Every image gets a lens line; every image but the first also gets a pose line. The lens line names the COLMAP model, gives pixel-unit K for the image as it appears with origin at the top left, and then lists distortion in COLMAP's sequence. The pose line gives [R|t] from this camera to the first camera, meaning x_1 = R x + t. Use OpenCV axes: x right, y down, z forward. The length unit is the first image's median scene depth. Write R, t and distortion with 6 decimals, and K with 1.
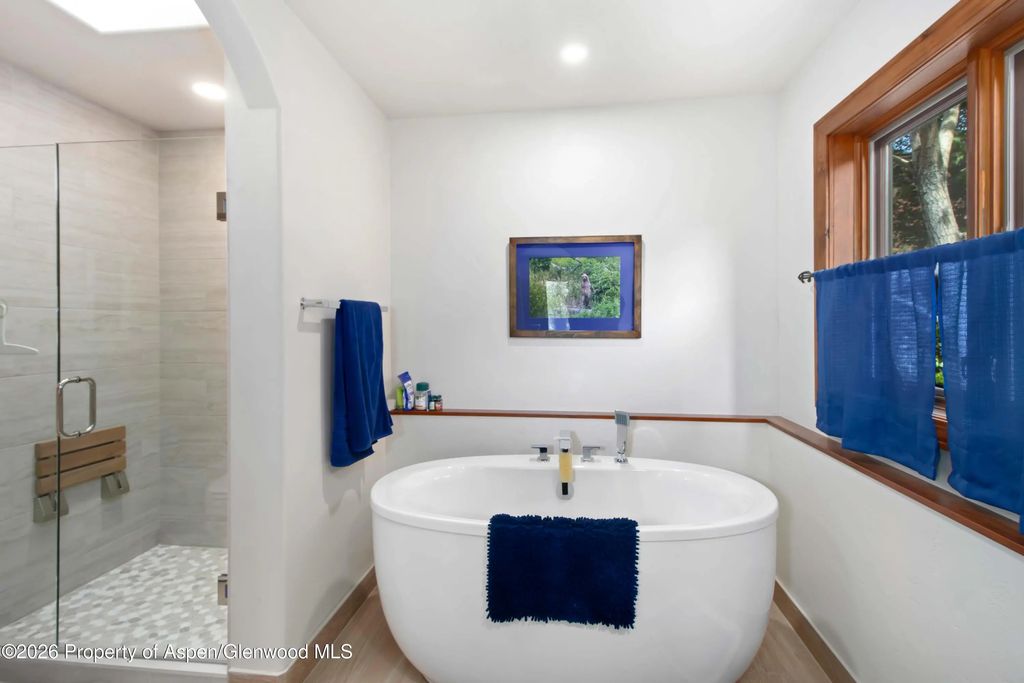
lens RADIAL K [[492.6, 0, 510.7], [0, 492.6, 331.0], [0, 0, 1]] dist [0.014574, 0.000366]
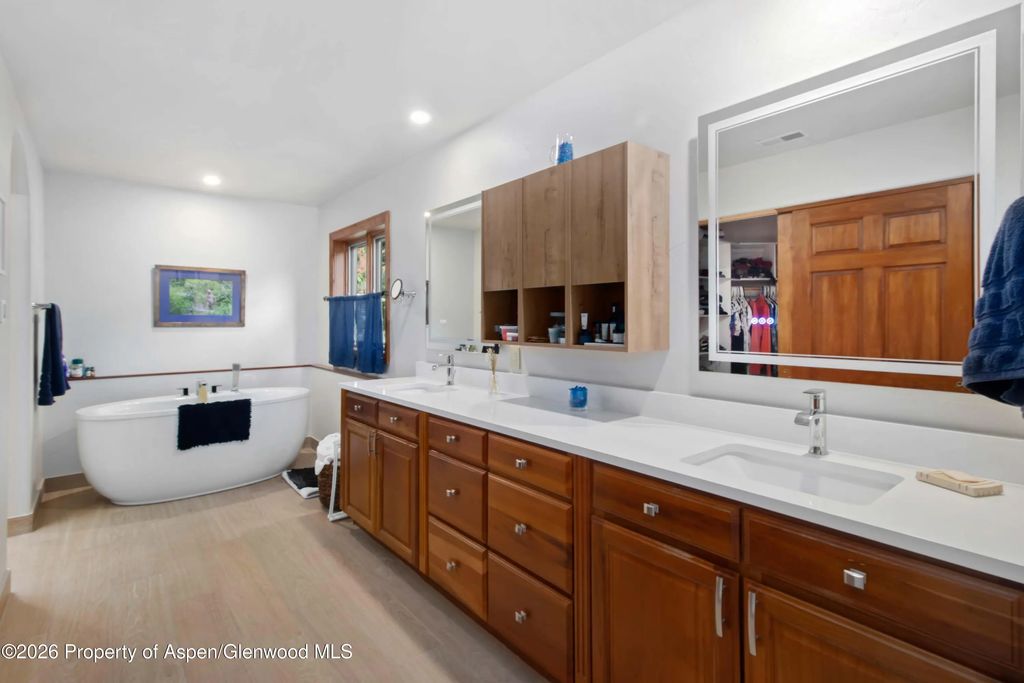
lens RADIAL K [[492.6, 0, 510.8], [0, 492.6, 313.3], [0, 0, 1]] dist [0.014574, 0.000366]
pose [[0.695507, 0.013633, 0.718390, -0.367983], [0.001197, 0.999797, -0.020131, 0.003126], [-0.718518, 0.014861, 0.695349, -0.985022]]
